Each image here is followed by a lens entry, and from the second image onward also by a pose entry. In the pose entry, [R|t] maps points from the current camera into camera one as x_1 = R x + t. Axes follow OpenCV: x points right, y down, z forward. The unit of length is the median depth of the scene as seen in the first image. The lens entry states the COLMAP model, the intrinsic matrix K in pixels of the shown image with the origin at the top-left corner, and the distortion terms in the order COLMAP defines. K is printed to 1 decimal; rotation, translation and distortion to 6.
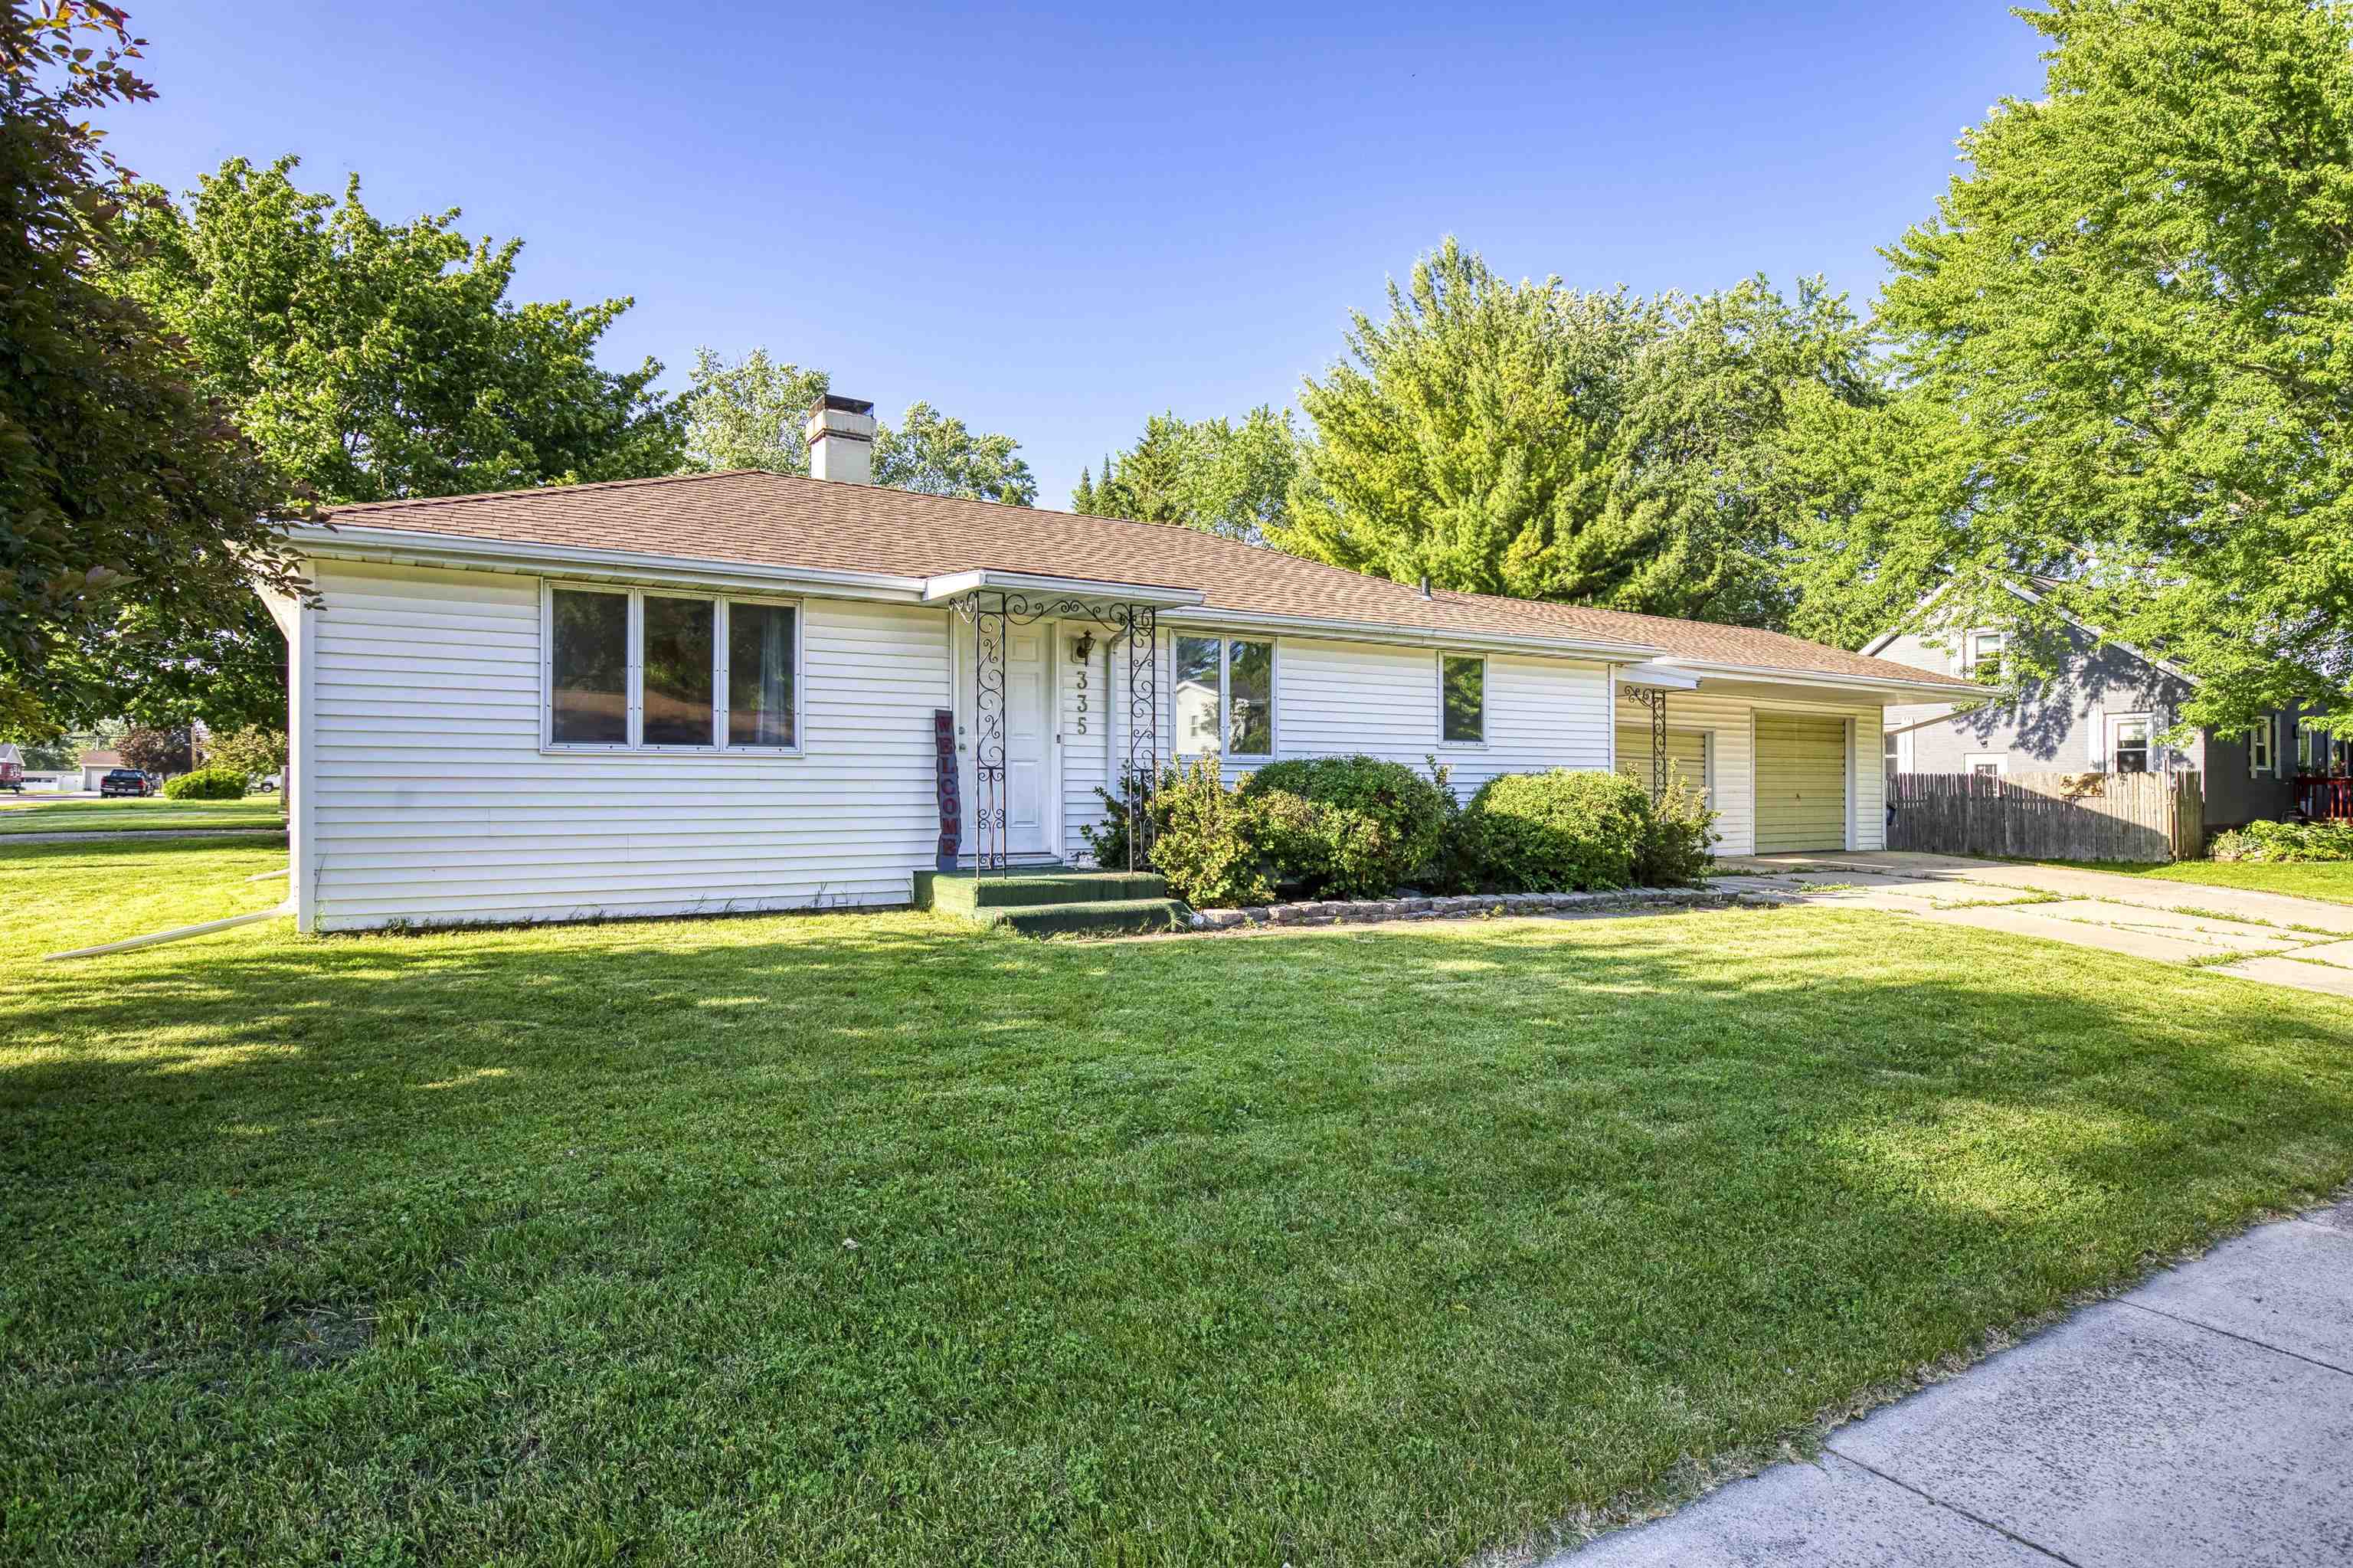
lens RADIAL K [[1363.8, 0, 1237.6], [0, 1363.8, 850.6], [0, 0, 1]] dist [-0.006515, -0.003854]
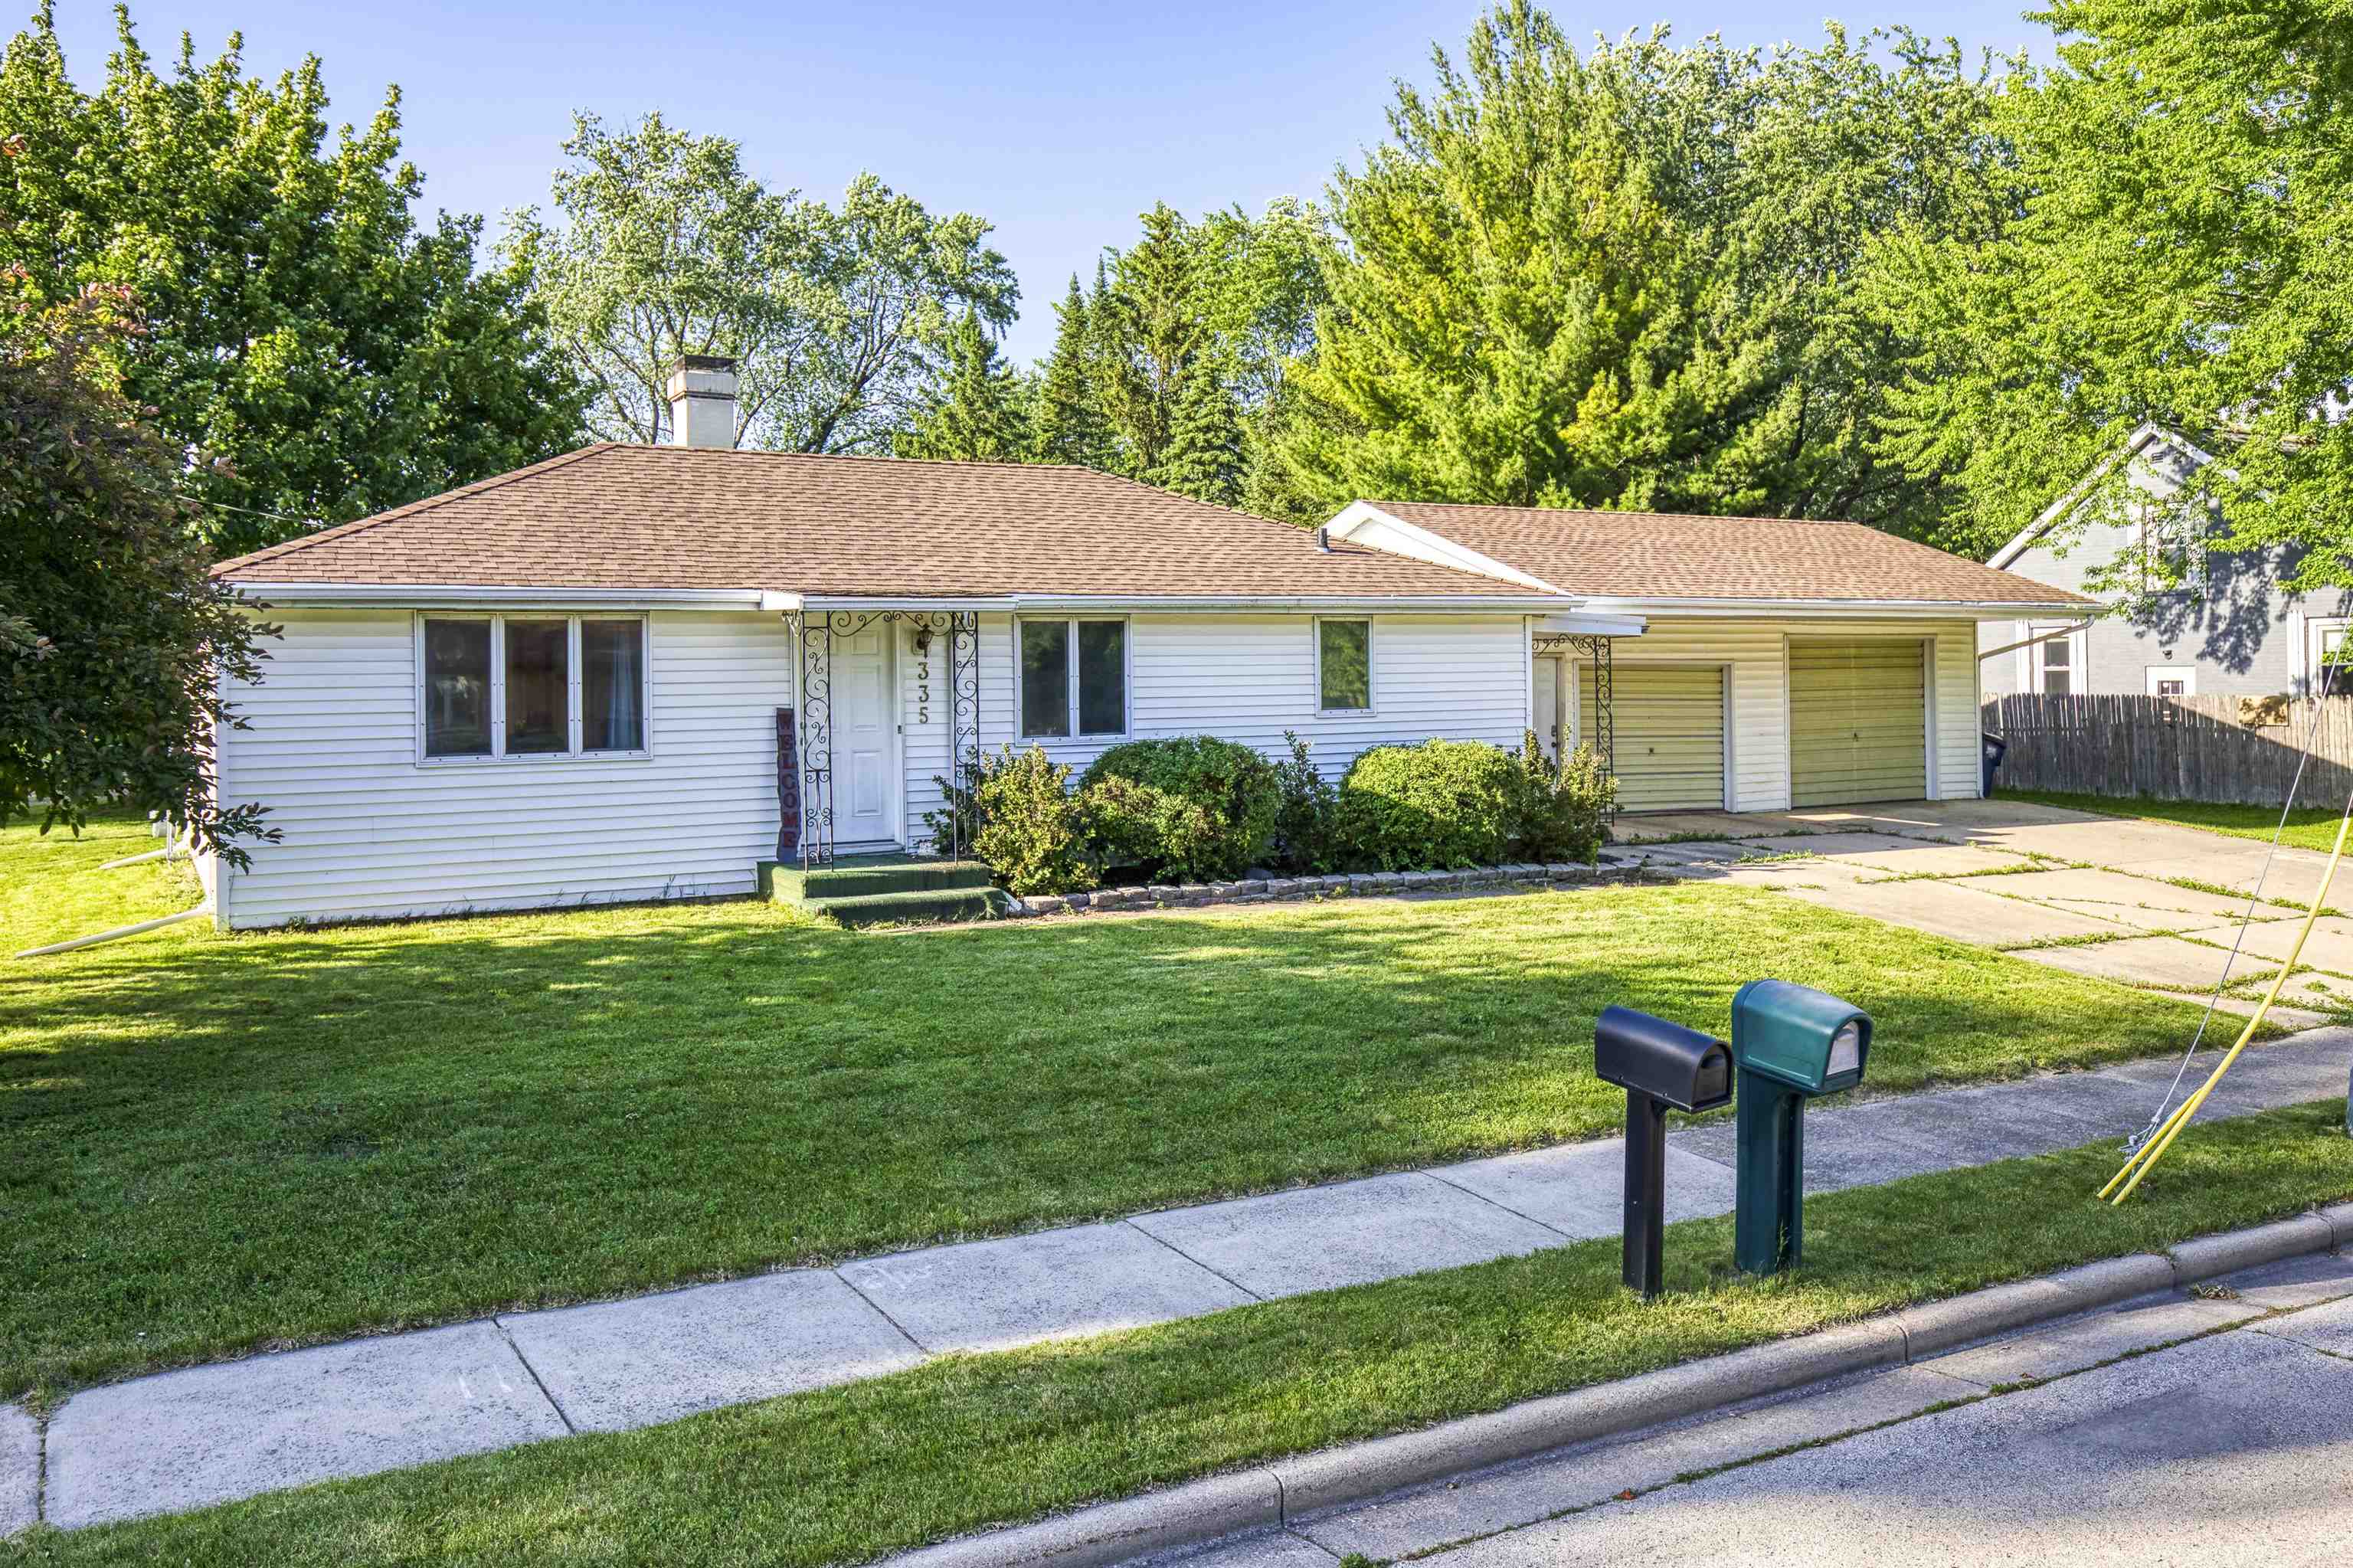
lens RADIAL K [[1900.1, 0, 1172.1], [0, 1900.1, 762.5], [0, 0, 1]] dist [0.029745, 0.007192]
pose [[0.997144, -0.012921, -0.074415, 0.161901], [0.012399, 0.999895, -0.007467, -0.039178], [0.074504, 0.006523, 0.997199, -0.373664]]
